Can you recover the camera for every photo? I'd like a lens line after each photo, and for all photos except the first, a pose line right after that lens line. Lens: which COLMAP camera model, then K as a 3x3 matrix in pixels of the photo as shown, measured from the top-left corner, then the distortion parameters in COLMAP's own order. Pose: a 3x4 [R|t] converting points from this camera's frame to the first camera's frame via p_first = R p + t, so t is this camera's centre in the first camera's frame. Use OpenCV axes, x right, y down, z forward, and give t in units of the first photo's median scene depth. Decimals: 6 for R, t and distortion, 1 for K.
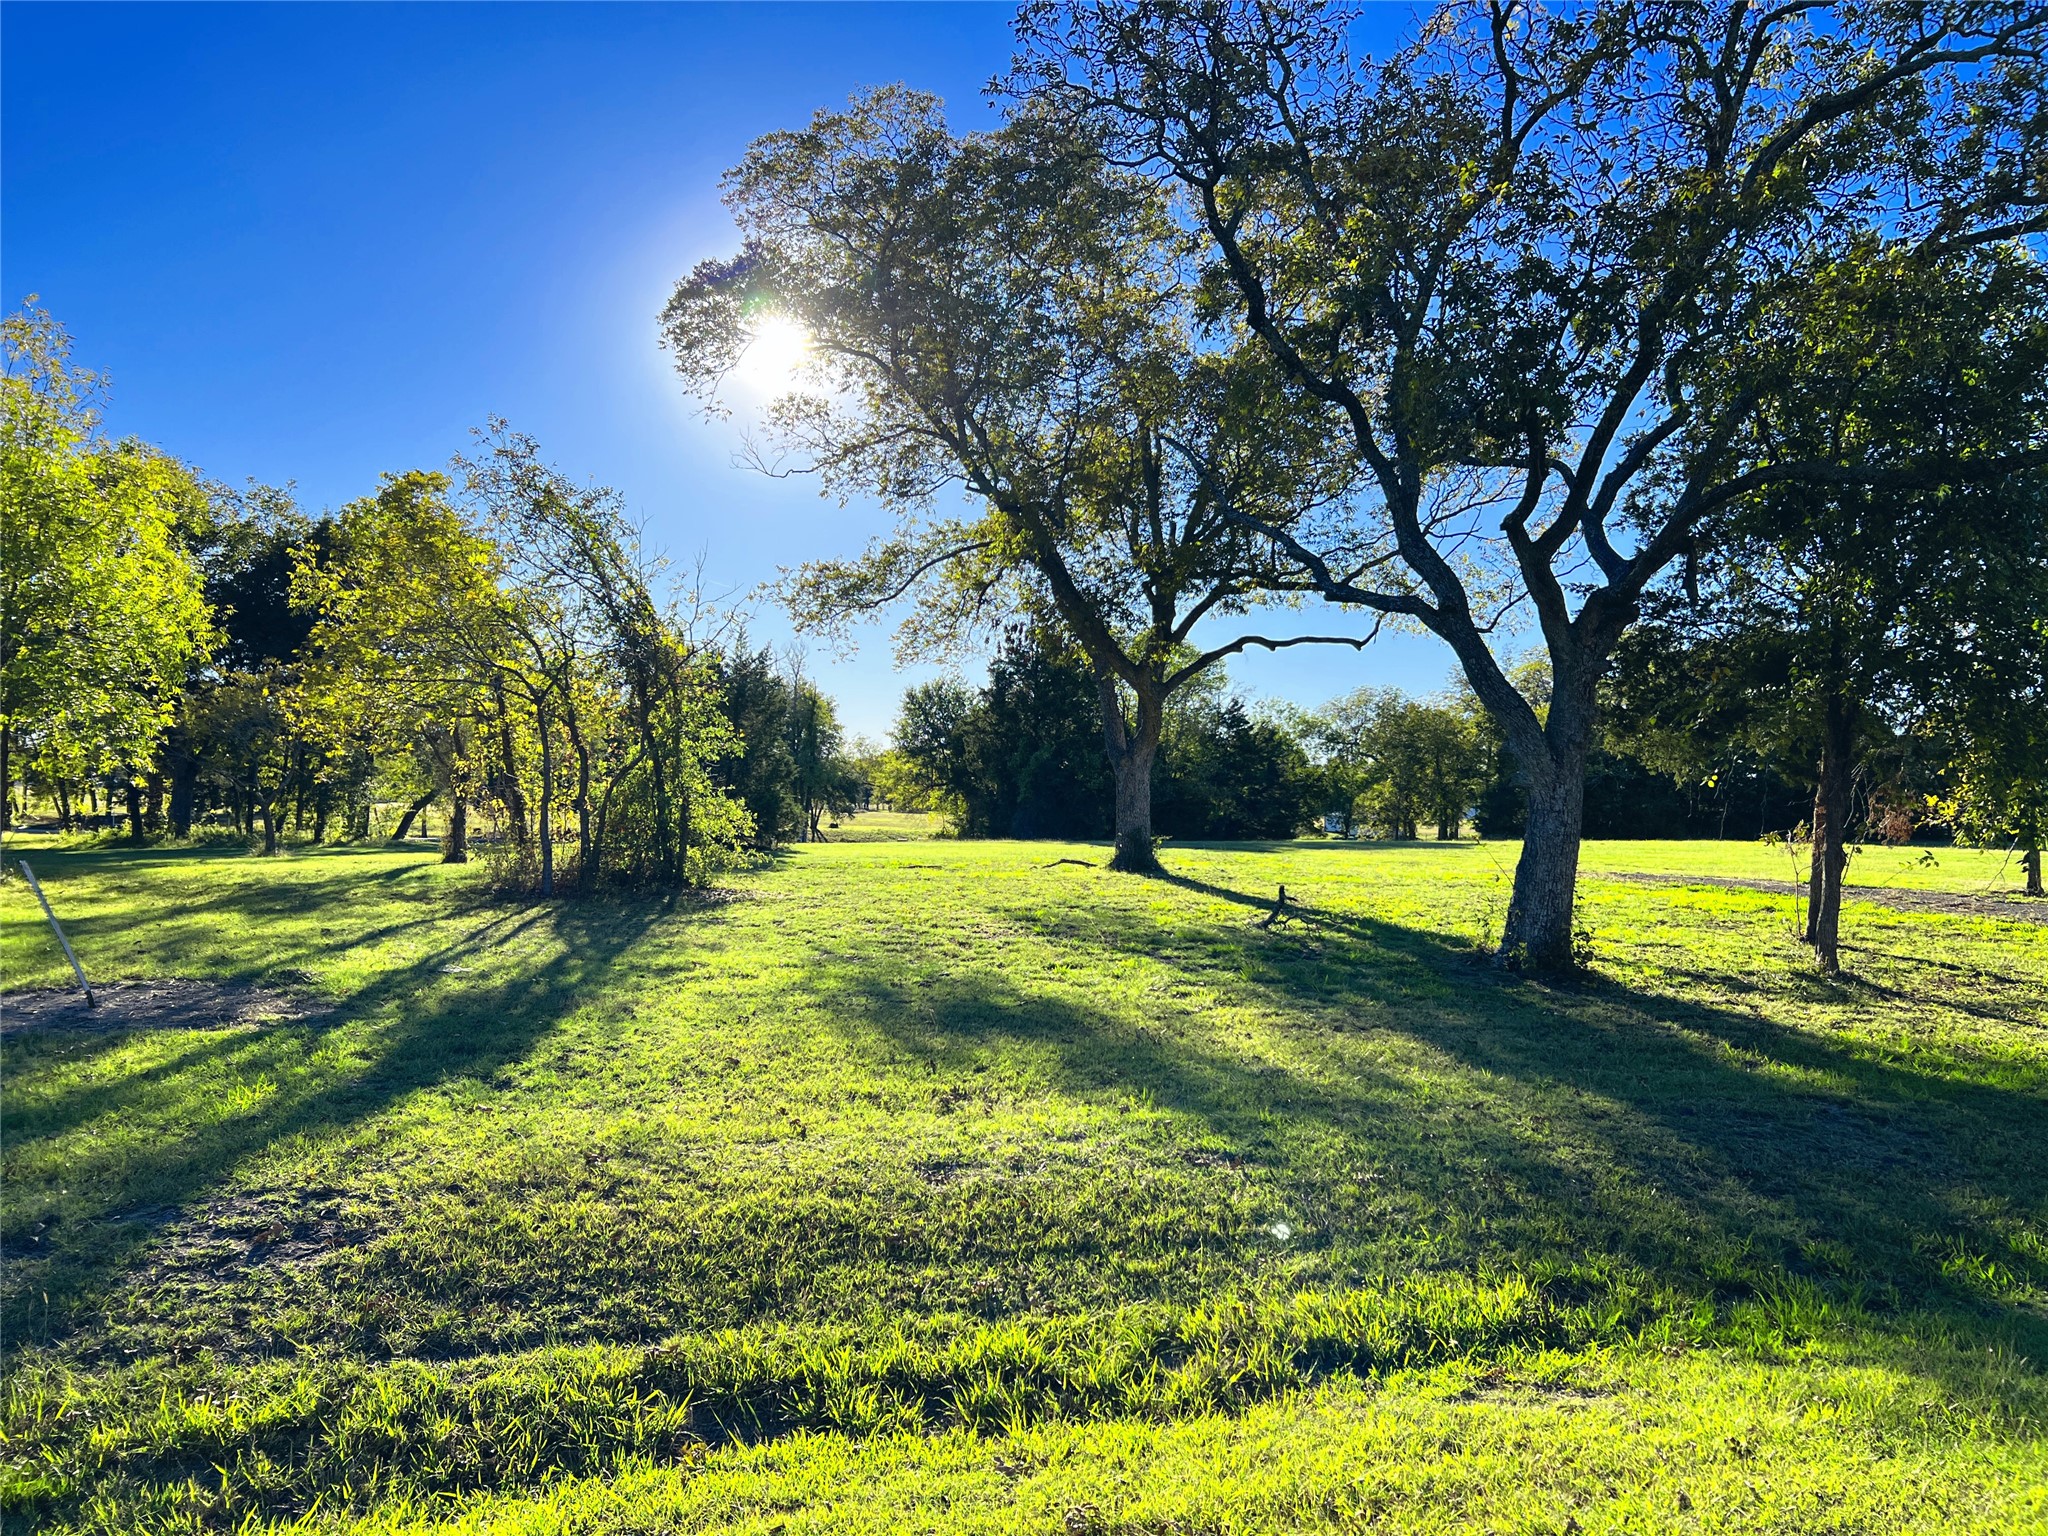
lens RADIAL K [[1555.9, 0, 1020.2], [0, 1555.9, 771.6], [0, 0, 1]] dist [0.052810, -0.044386]
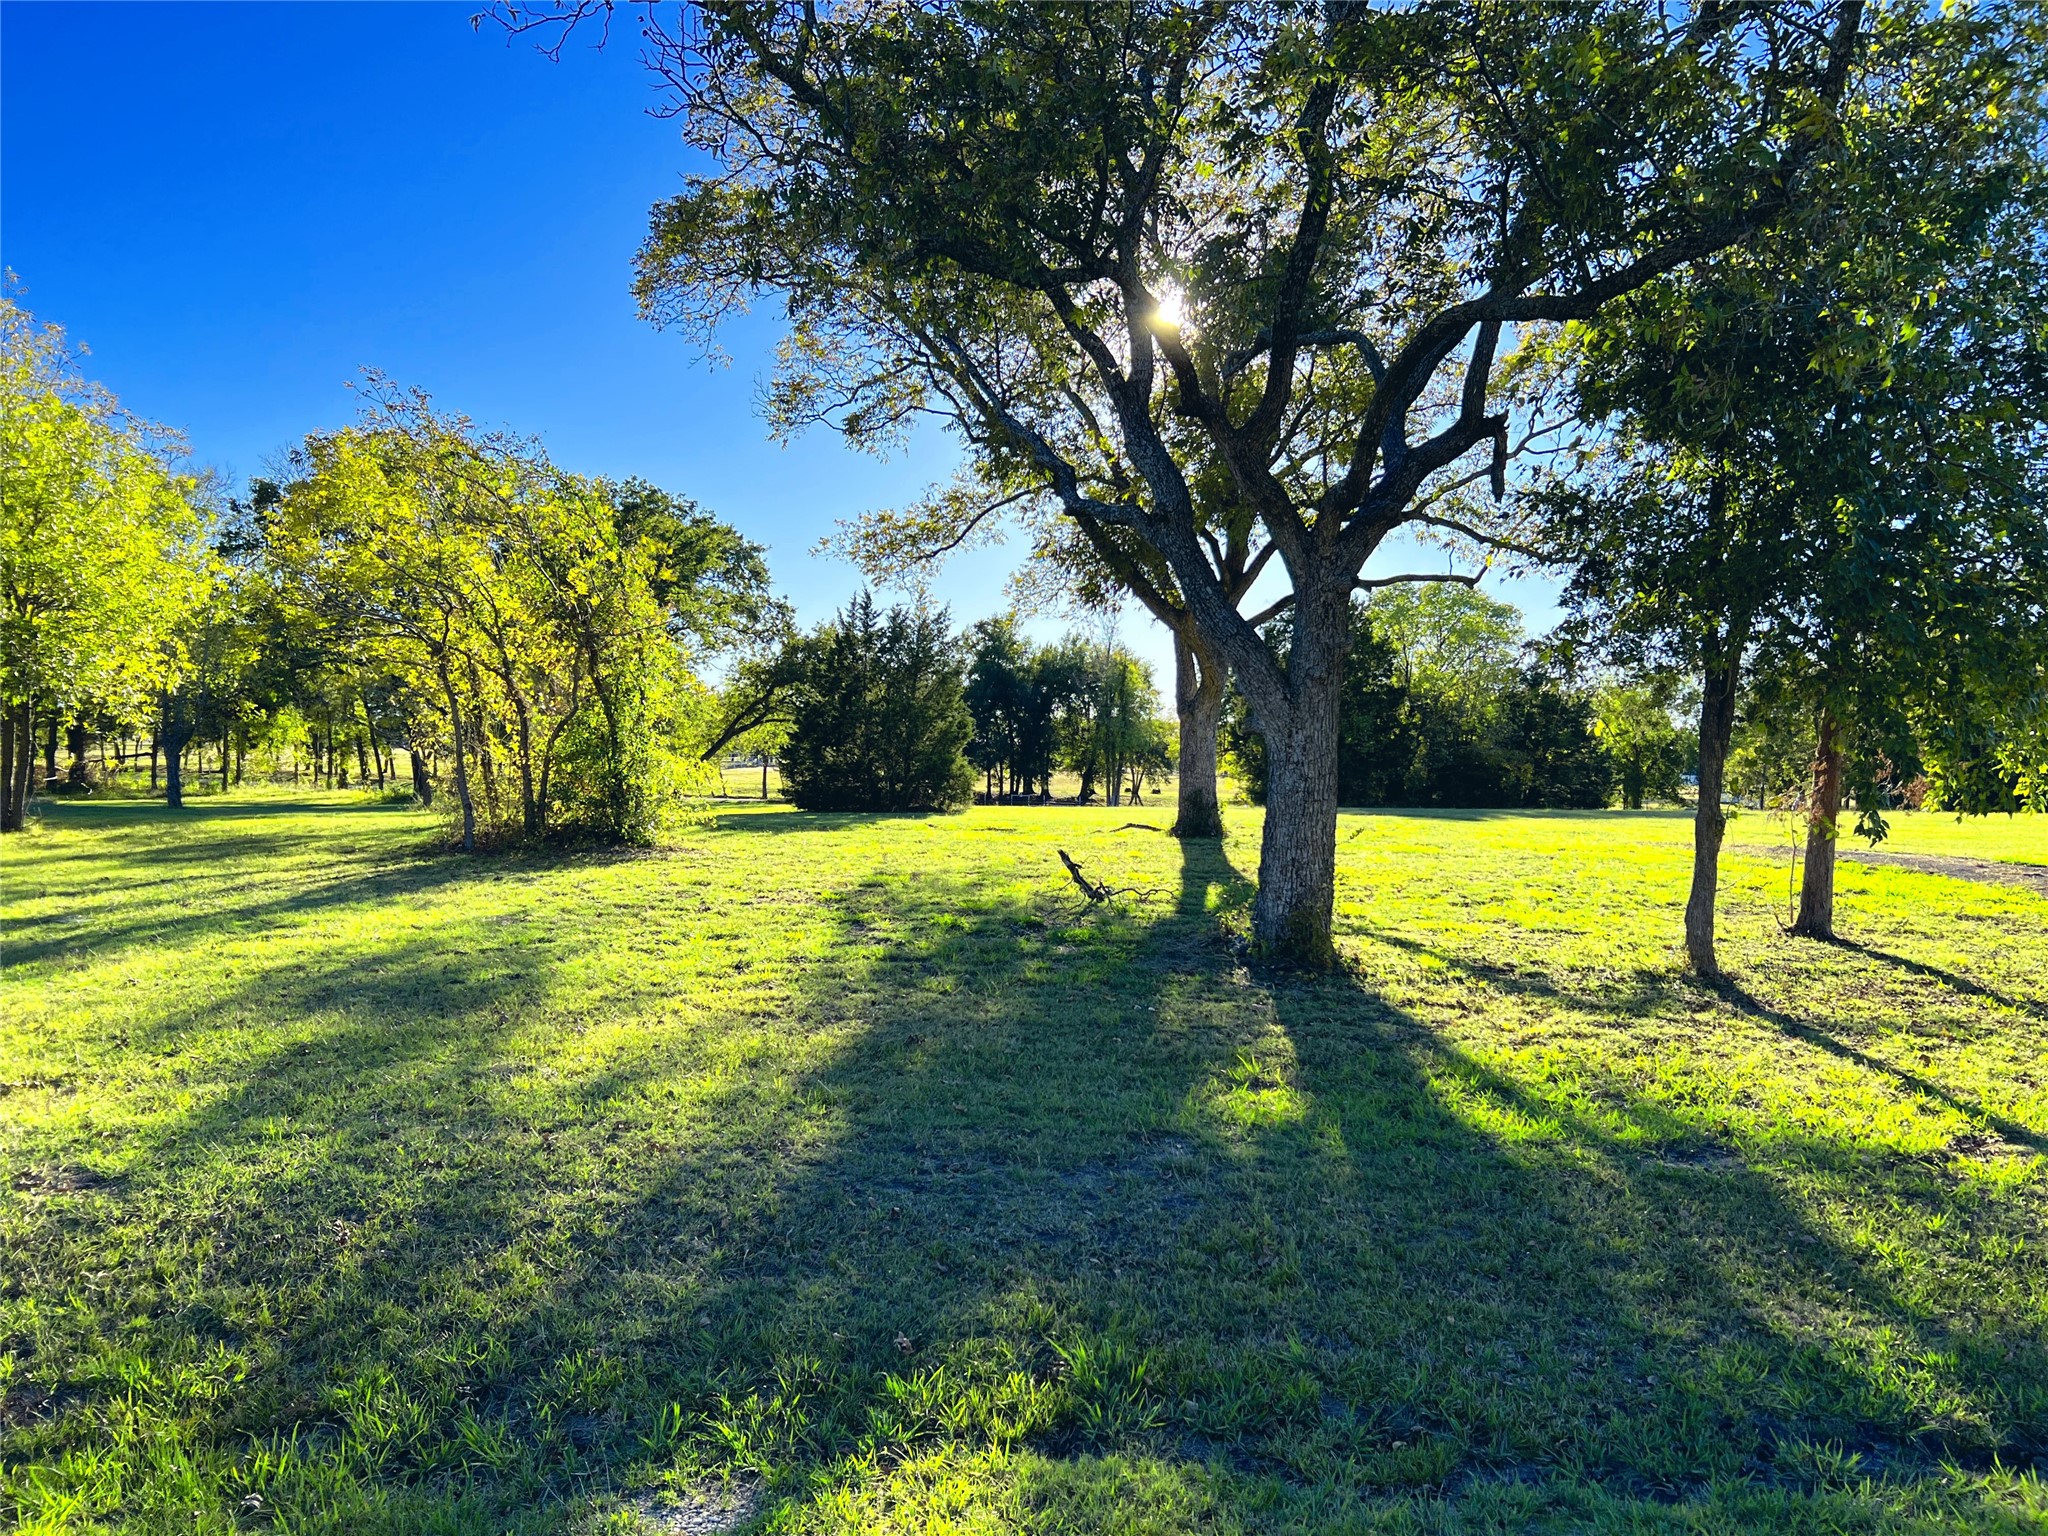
lens RADIAL K [[1555.9, 0, 1020.2], [0, 1555.9, 771.6], [0, 0, 1]] dist [0.052810, -0.044386]
pose [[0.970340, 0.009323, -0.241565, 0.195555], [-0.004873, 0.999807, 0.019013, 0.006194], [0.241695, -0.017272, 0.970198, 0.106497]]
